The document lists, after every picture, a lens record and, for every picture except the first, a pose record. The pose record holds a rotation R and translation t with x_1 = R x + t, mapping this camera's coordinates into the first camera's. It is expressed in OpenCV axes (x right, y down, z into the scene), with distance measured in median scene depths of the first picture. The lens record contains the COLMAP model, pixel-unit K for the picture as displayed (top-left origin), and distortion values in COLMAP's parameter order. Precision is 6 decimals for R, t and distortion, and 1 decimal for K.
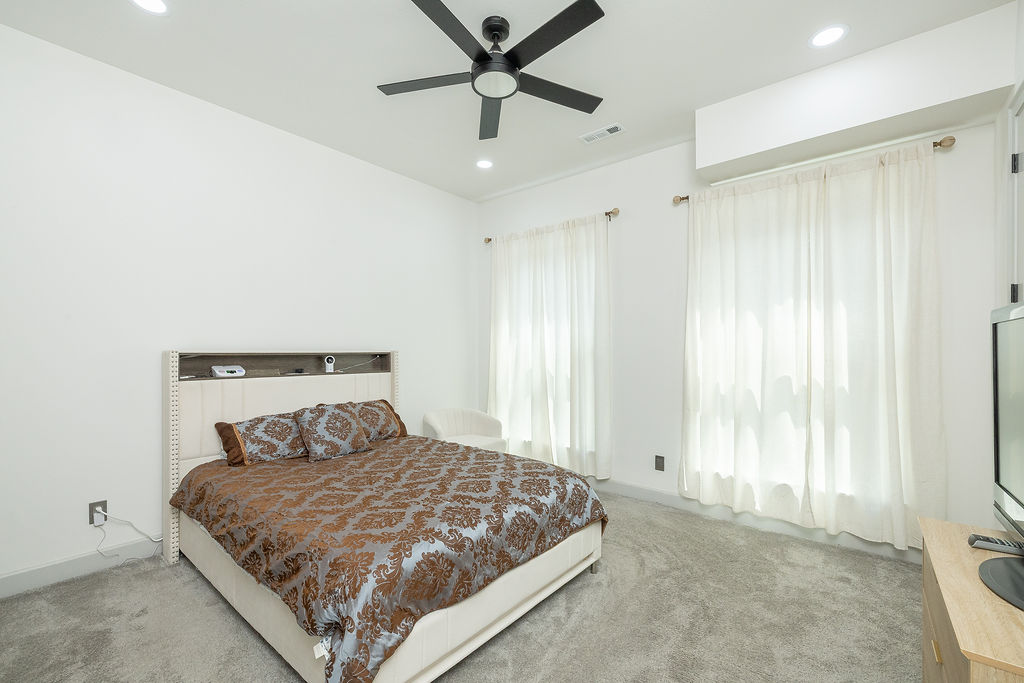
lens RADIAL K [[435.0, 0, 510.6], [0, 435.0, 343.6], [0, 0, 1]] dist [-0.003033, -0.000210]
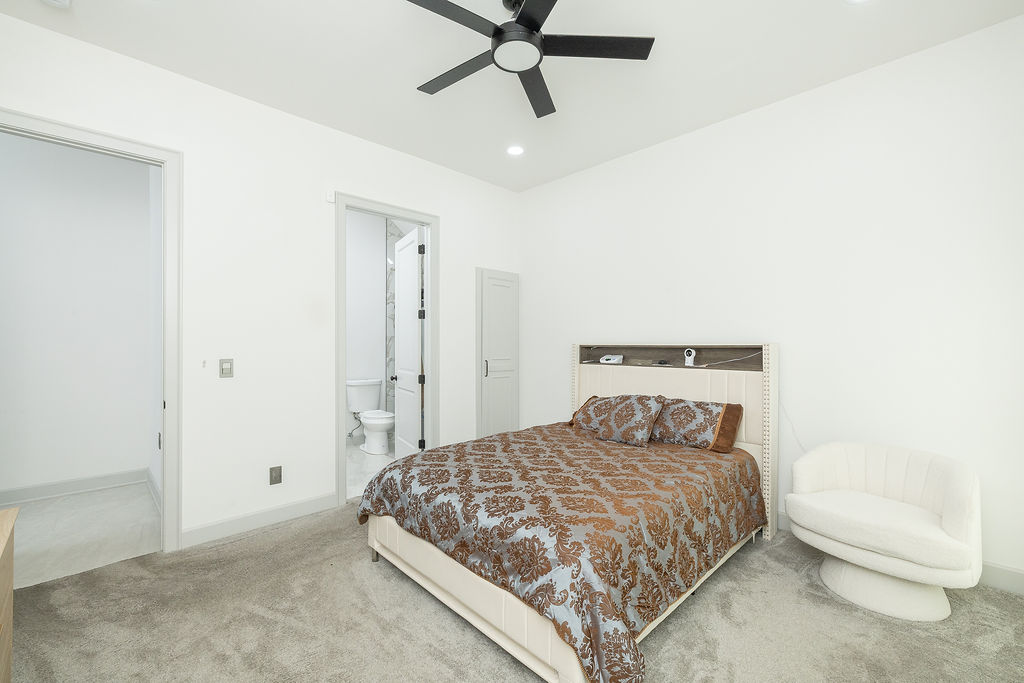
lens RADIAL K [[435.0, 0, 511.8], [0, 435.0, 343.9], [0, 0, 1]] dist [-0.003033, -0.000210]
pose [[-0.114551, -0.003651, -0.993411, 0.783413], [0.016853, 0.999842, -0.005618, 0.022758], [0.993274, -0.017385, -0.114471, 0.987113]]
